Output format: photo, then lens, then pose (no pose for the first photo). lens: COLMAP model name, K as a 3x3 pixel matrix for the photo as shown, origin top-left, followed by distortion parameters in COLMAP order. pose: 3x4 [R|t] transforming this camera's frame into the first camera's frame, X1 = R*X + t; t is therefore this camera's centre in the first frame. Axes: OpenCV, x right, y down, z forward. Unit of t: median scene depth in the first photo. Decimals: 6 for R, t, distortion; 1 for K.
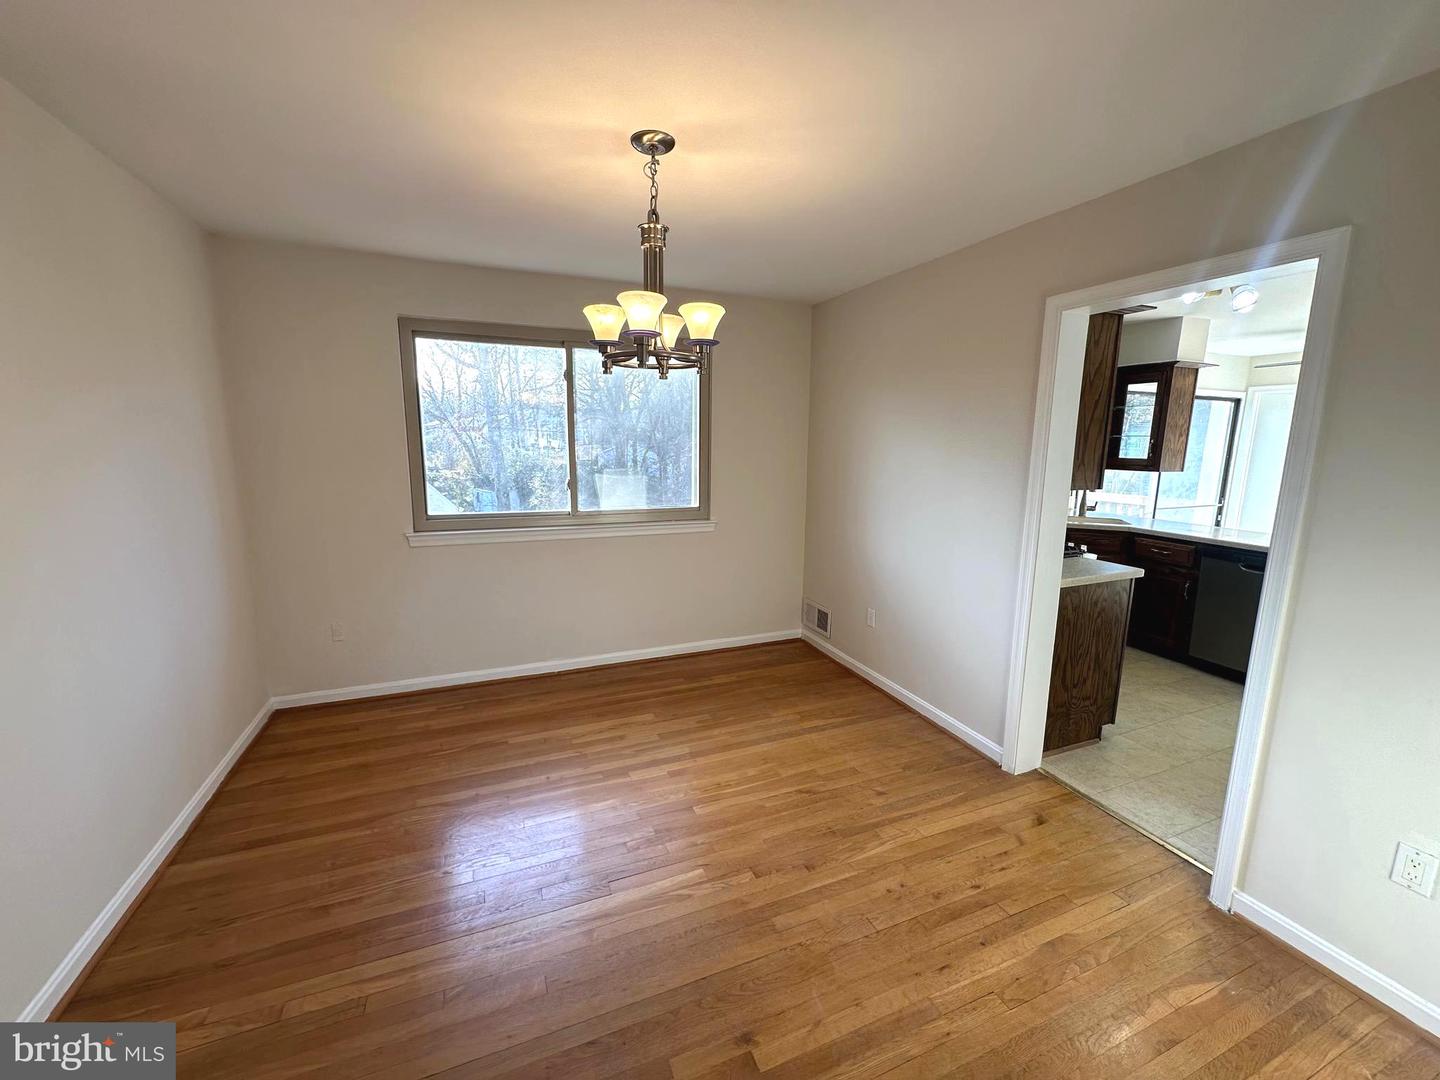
lens RADIAL K [[575.7, 0, 717.4], [0, 575.7, 540.9], [0, 0, 1]] dist [-0.000816, 0.000212]
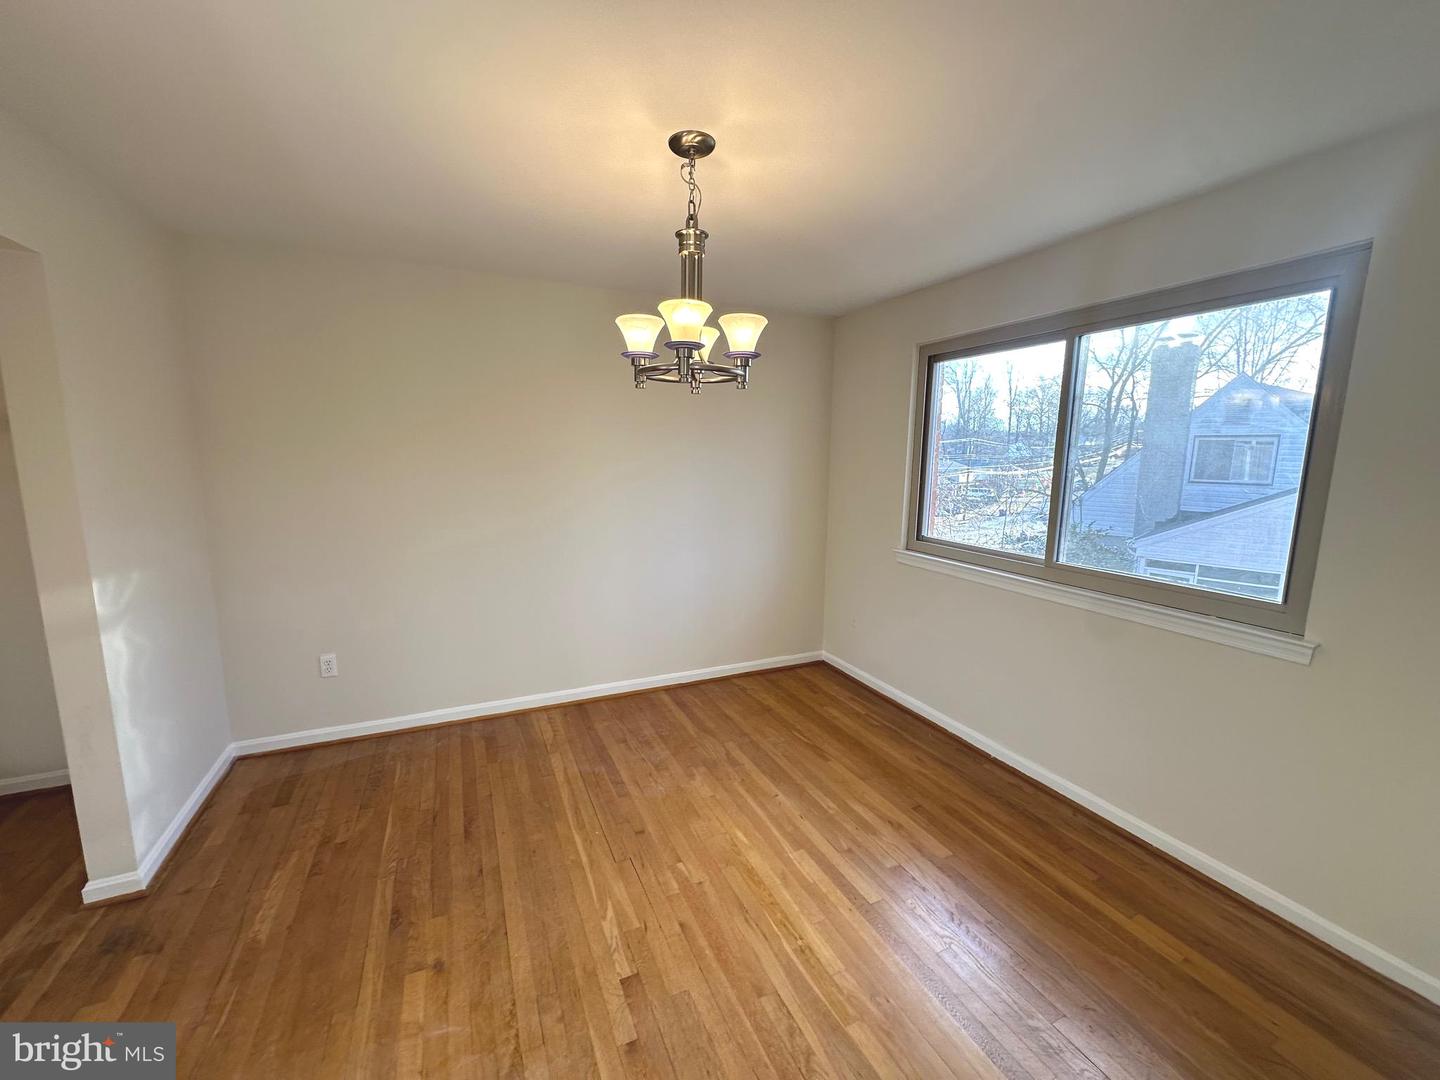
lens RADIAL K [[575.7, 0, 719.1], [0, 575.7, 538.2], [0, 0, 1]] dist [-0.000816, 0.000212]
pose [[0.043819, 0.131187, -0.990389, 0.517662], [-0.188648, 0.974593, 0.120748, -0.102269], [0.981067, 0.181543, 0.067454, 0.617822]]
